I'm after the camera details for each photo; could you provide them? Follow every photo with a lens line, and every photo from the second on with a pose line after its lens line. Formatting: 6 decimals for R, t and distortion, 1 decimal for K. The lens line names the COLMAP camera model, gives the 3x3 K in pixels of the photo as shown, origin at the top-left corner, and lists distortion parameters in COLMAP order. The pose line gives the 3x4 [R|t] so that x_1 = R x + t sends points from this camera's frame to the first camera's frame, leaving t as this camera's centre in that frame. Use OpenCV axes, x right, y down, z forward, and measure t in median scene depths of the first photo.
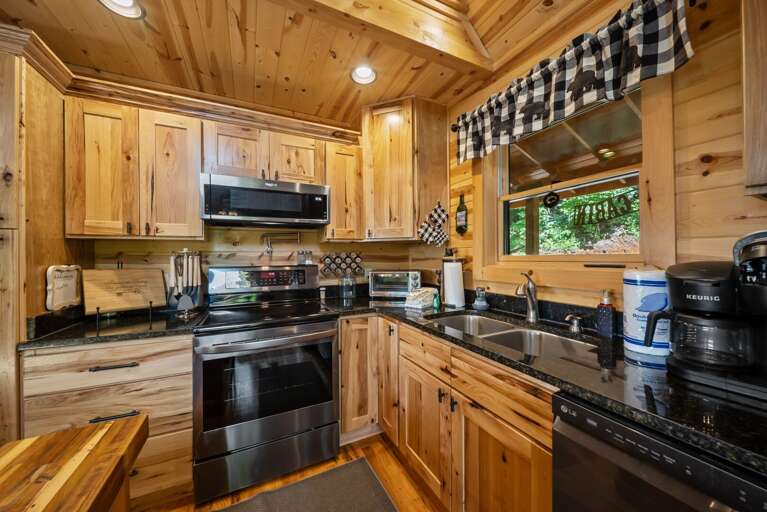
lens RADIAL K [[270.5, 0, 383.5], [0, 270.5, 256.0], [0, 0, 1]] dist [0.000781, 0.000033]
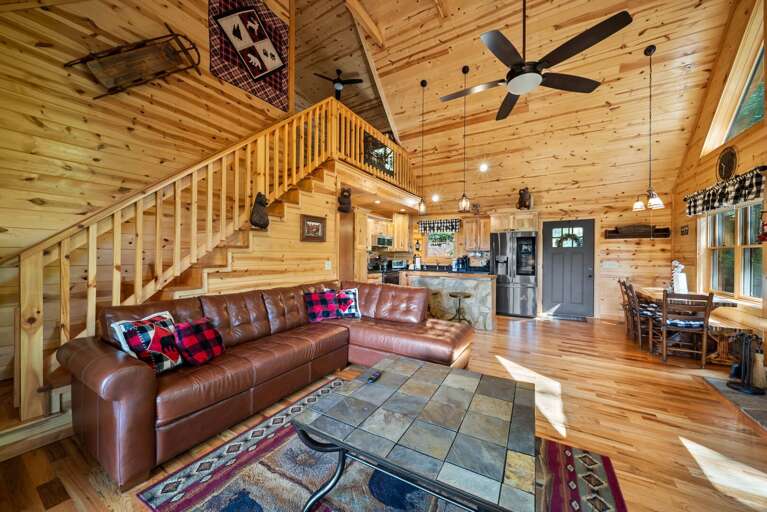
lens RADIAL K [[270.5, 0, 383.5], [0, 270.5, 256.0], [0, 0, 1]] dist [0.000781, 0.000033]
pose [[0.832896, 0.013386, 0.553268, -2.497397], [-0.015610, 0.999878, -0.000692, 0.007672], [-0.553209, -0.008060, 0.833003, -2.147947]]
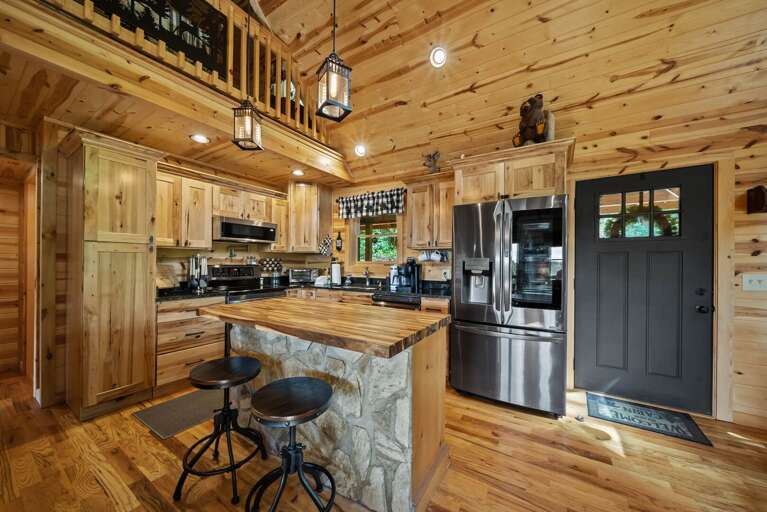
lens RADIAL K [[270.5, 0, 383.5], [0, 270.5, 256.0], [0, 0, 1]] dist [0.000781, 0.000033]
pose [[0.848328, 0.026384, 0.528814, -0.600189], [-0.015188, 0.999559, -0.025505, 0.010997], [-0.529253, 0.013605, 0.848355, -1.100212]]
